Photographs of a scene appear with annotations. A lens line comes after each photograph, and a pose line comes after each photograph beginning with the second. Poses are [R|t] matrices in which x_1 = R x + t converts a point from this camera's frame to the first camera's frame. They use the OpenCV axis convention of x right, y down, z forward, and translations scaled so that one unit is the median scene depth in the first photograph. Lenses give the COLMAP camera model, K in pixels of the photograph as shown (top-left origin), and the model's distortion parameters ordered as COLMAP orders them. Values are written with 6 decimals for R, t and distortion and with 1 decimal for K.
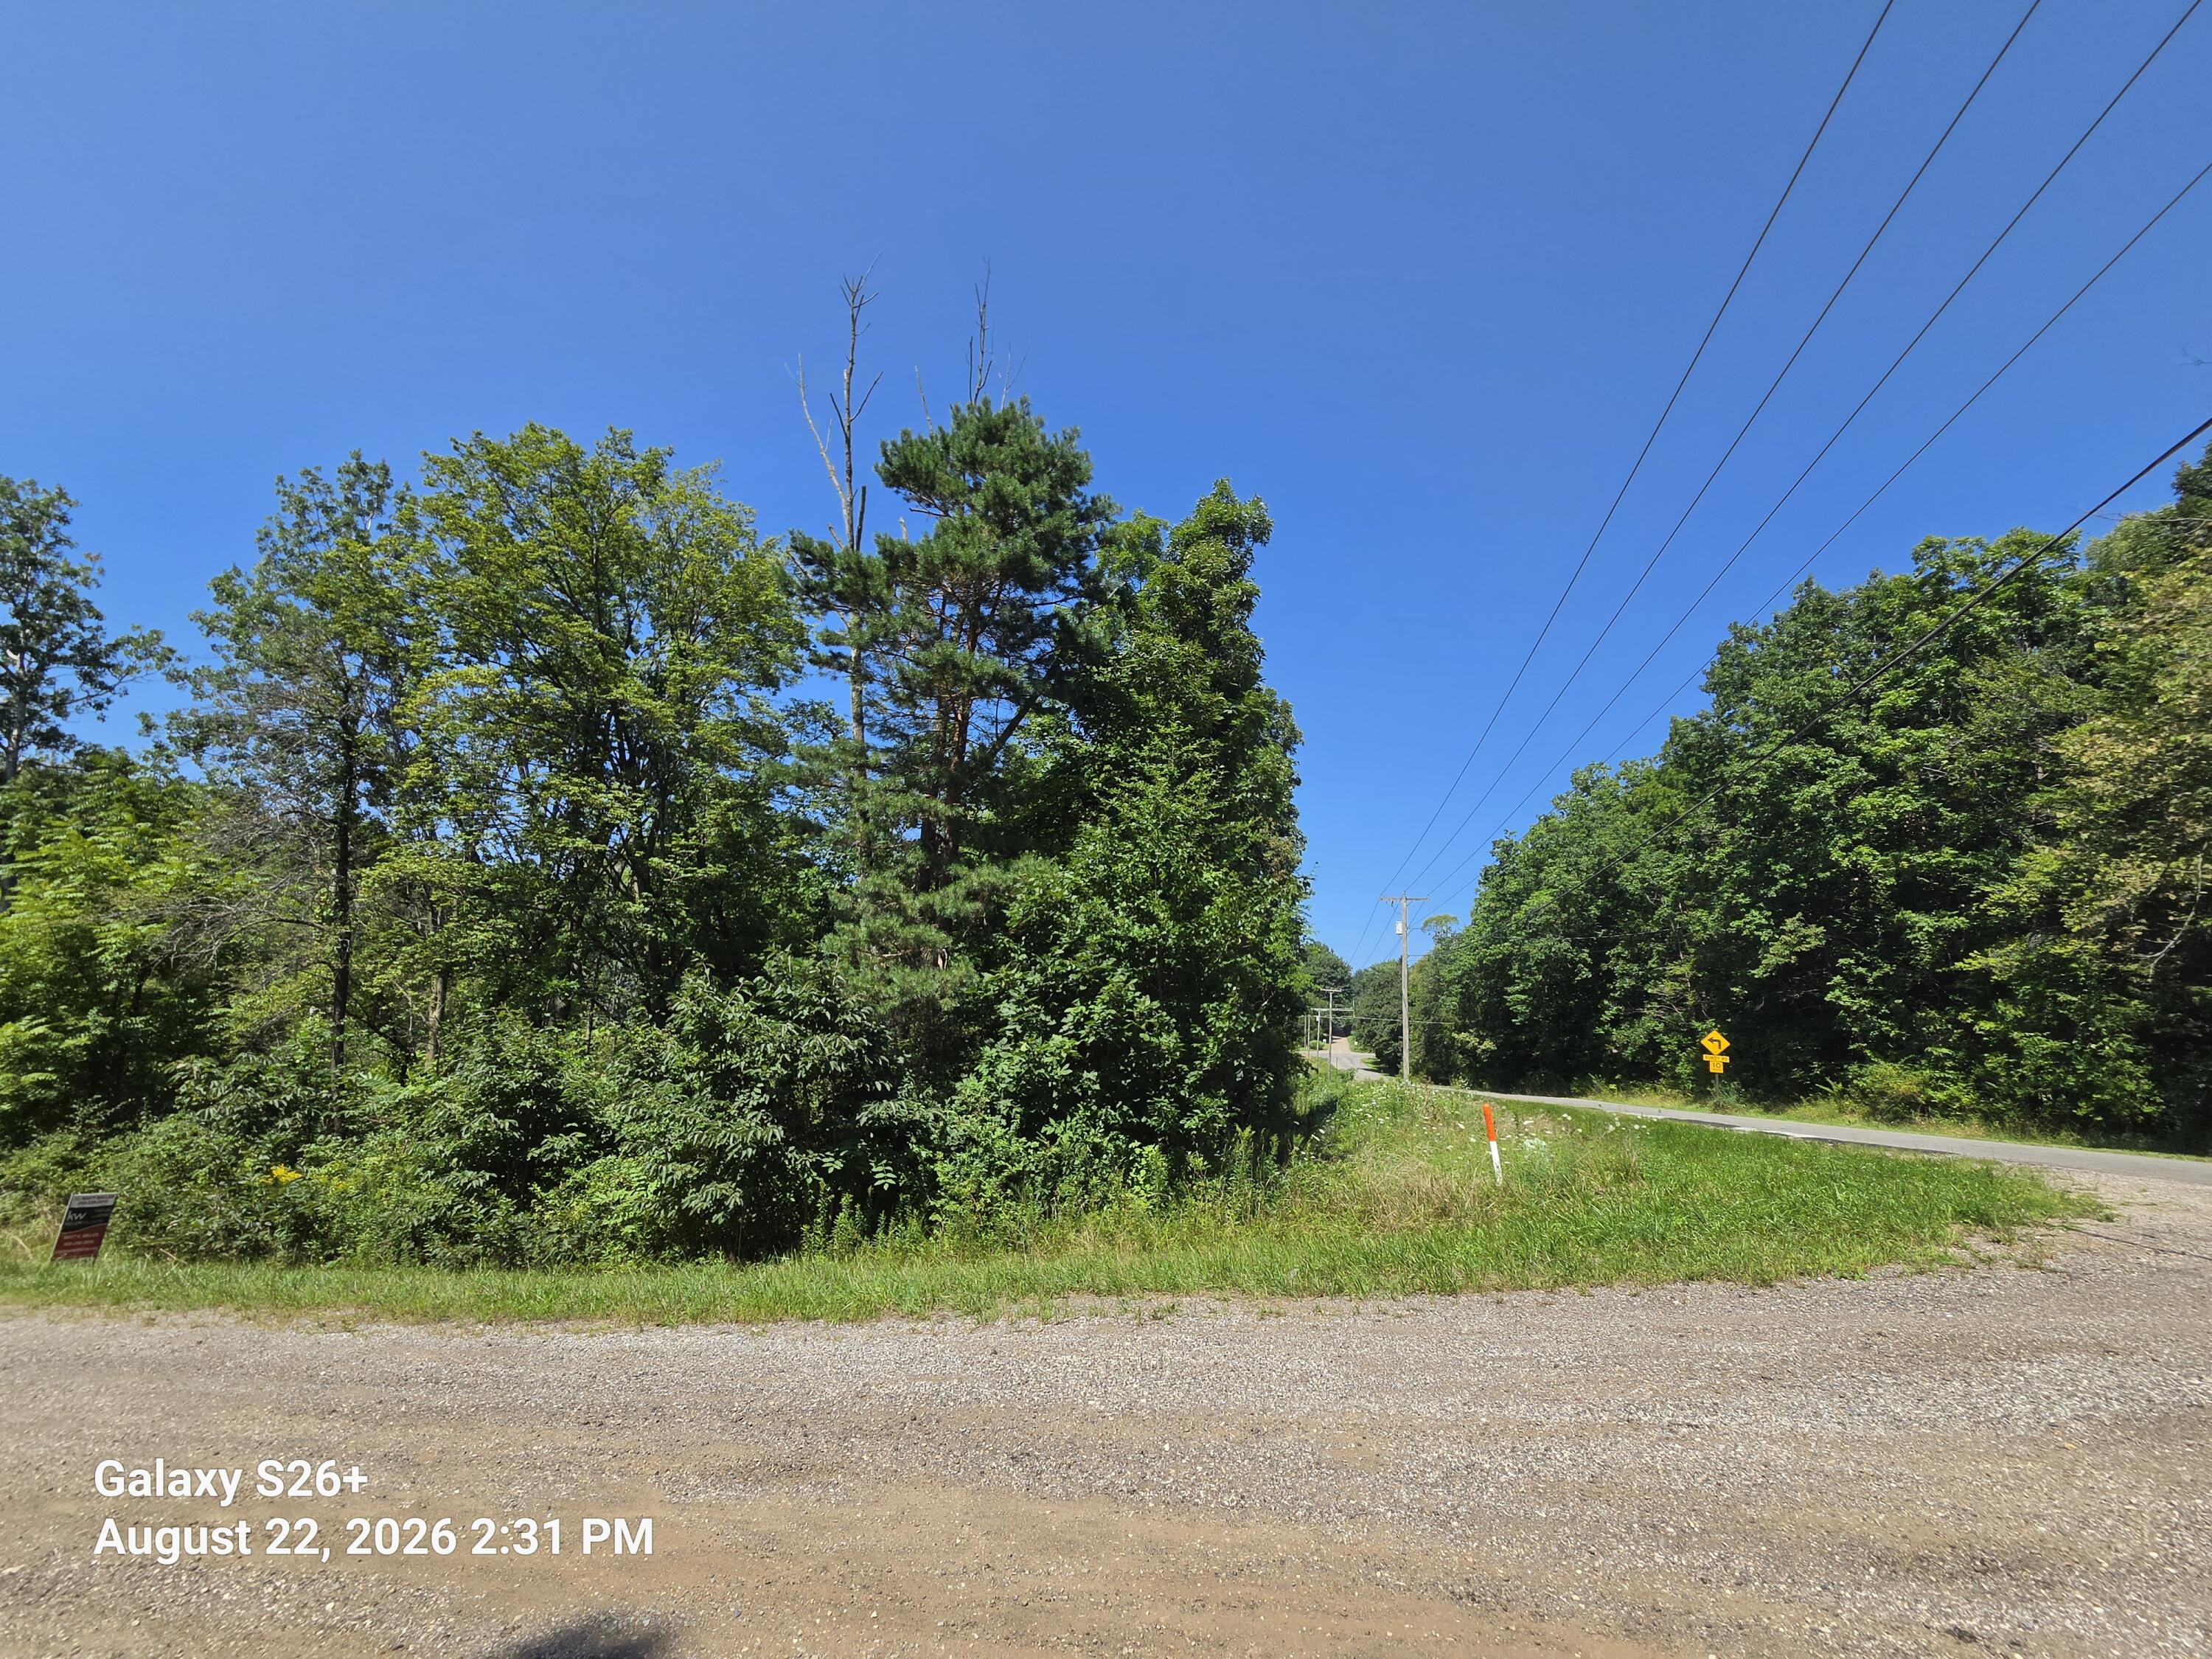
lens RADIAL K [[906.5, 0, 1106.2], [0, 906.5, 852.8], [0, 0, 1]] dist [0.031944, -0.025000]
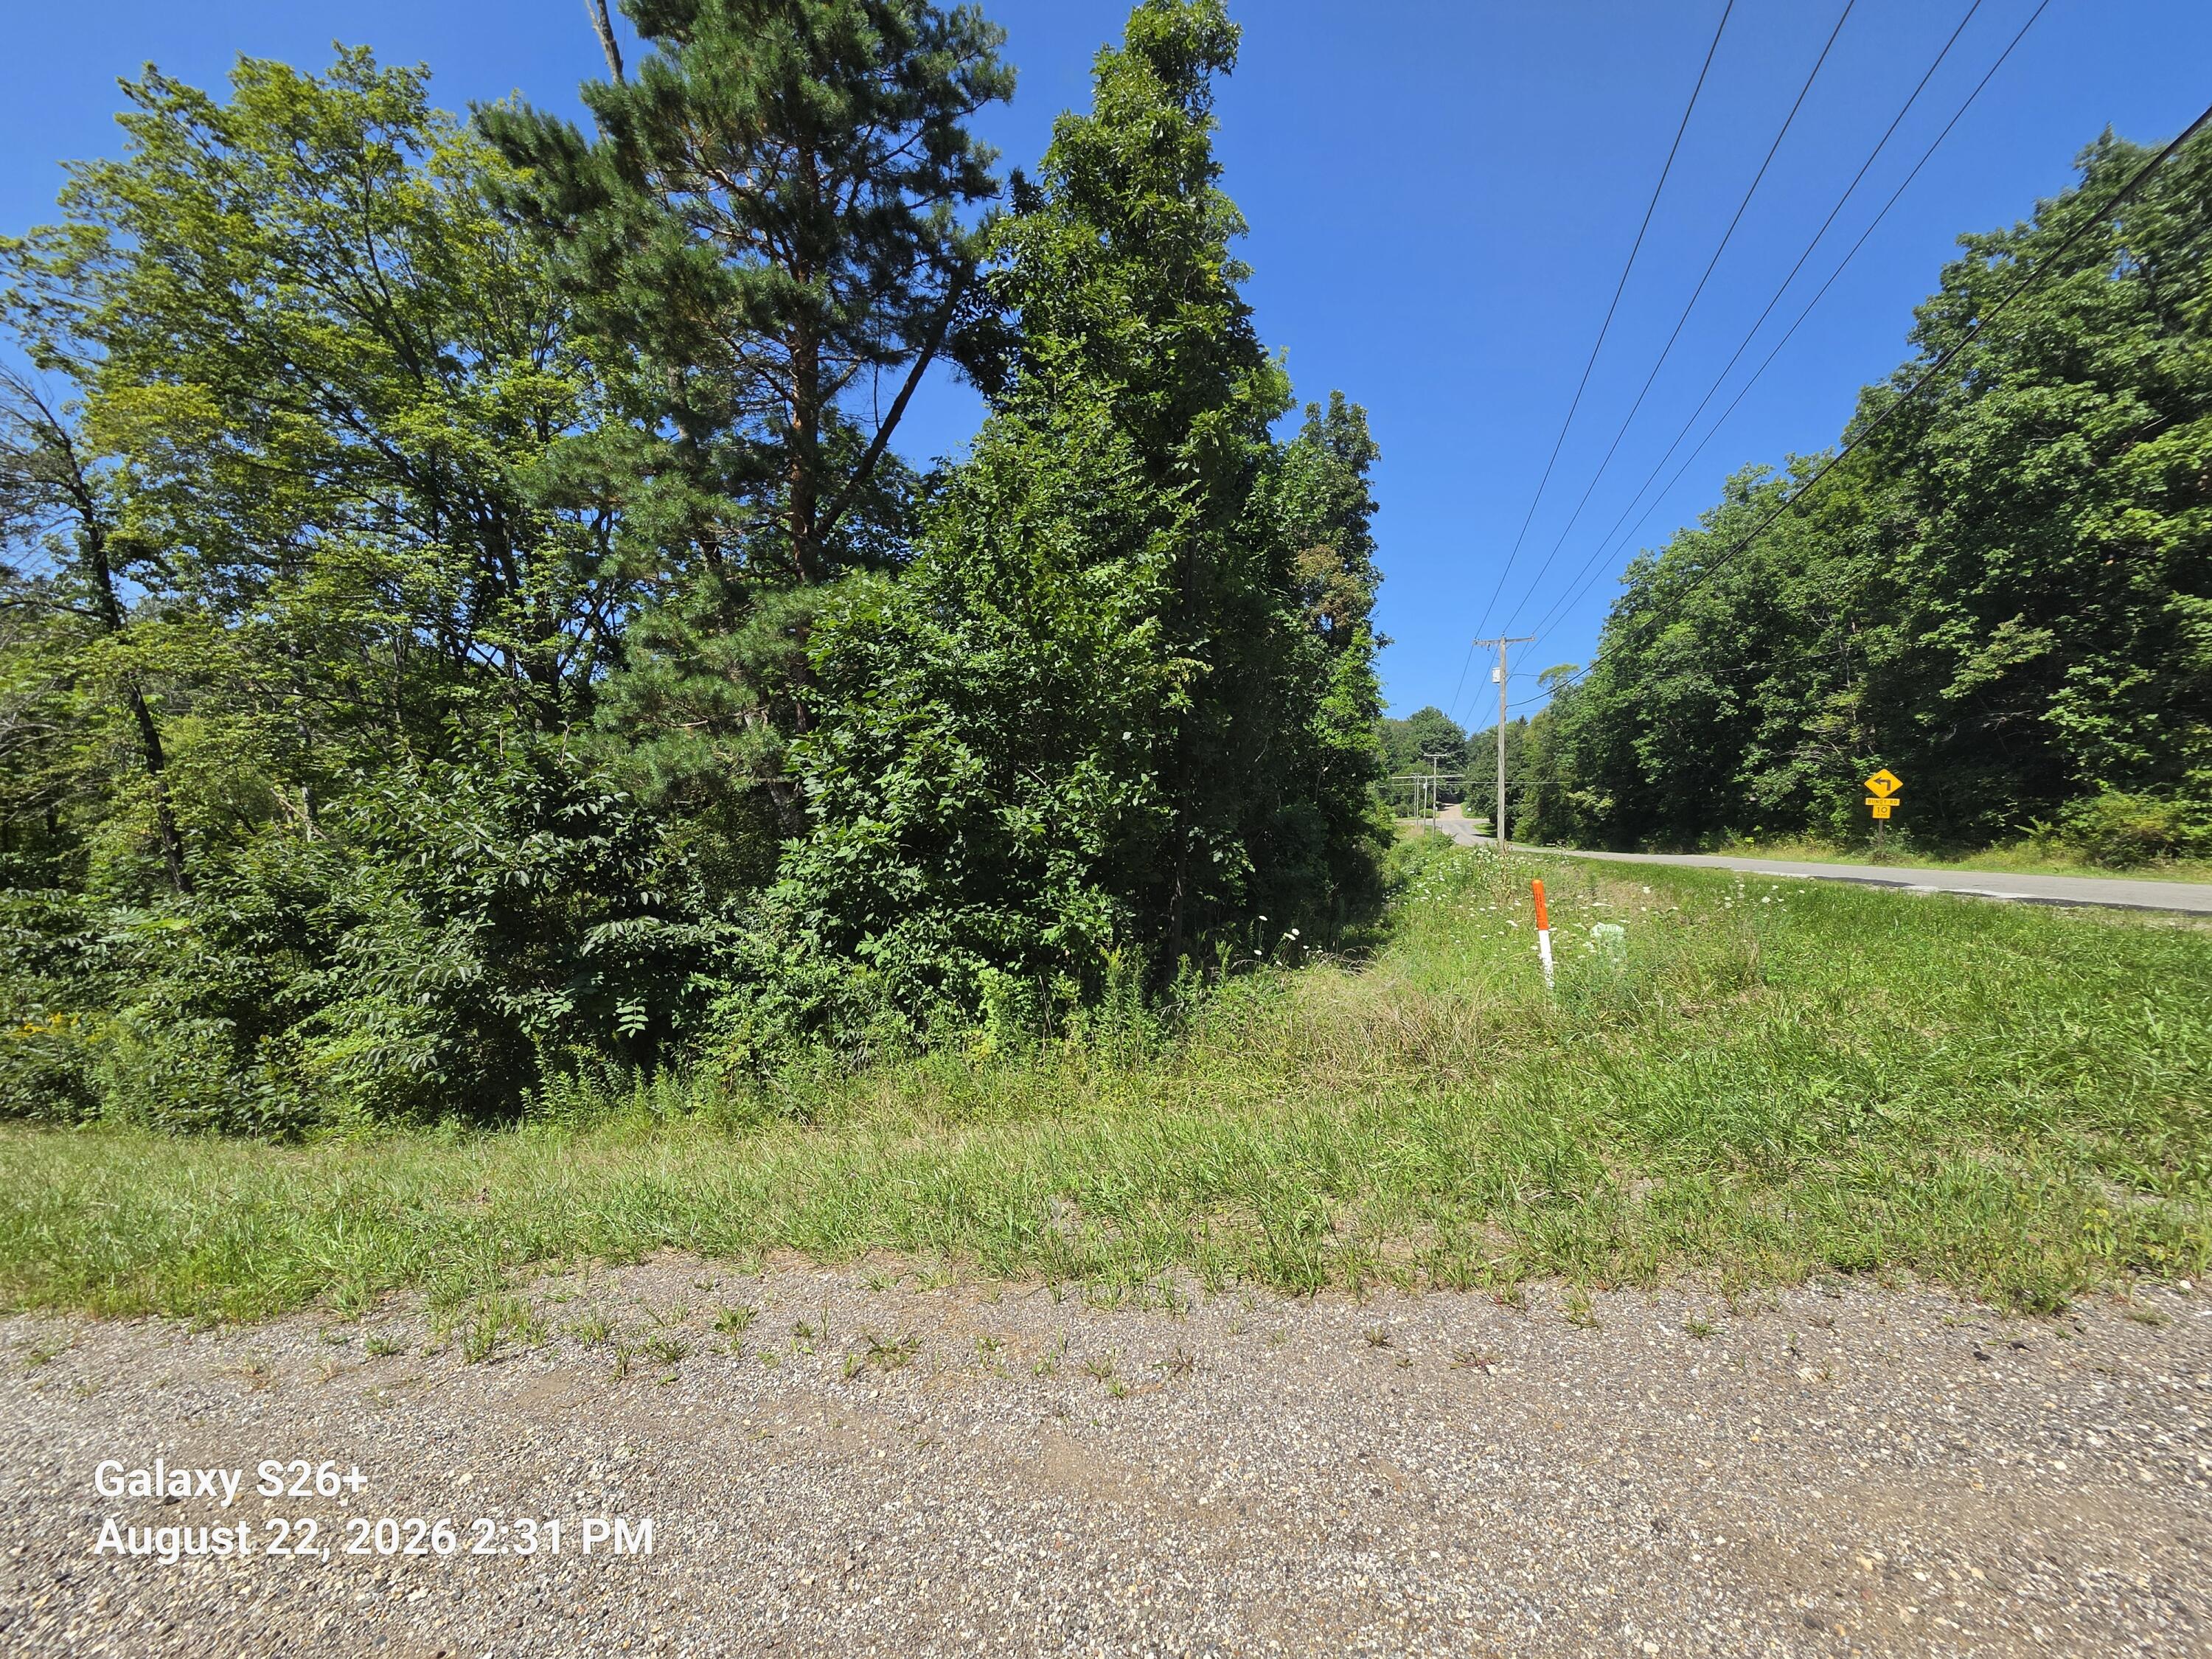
lens RADIAL K [[910.8, 0, 1096.4], [0, 910.8, 839.4], [0, 0, 1]] dist [0.003936, 0.000649]
pose [[0.990316, -0.050102, -0.129472, 0.064829], [0.077284, 0.973697, 0.214341, 0.025496], [0.115328, -0.222271, 0.968140, 0.107613]]
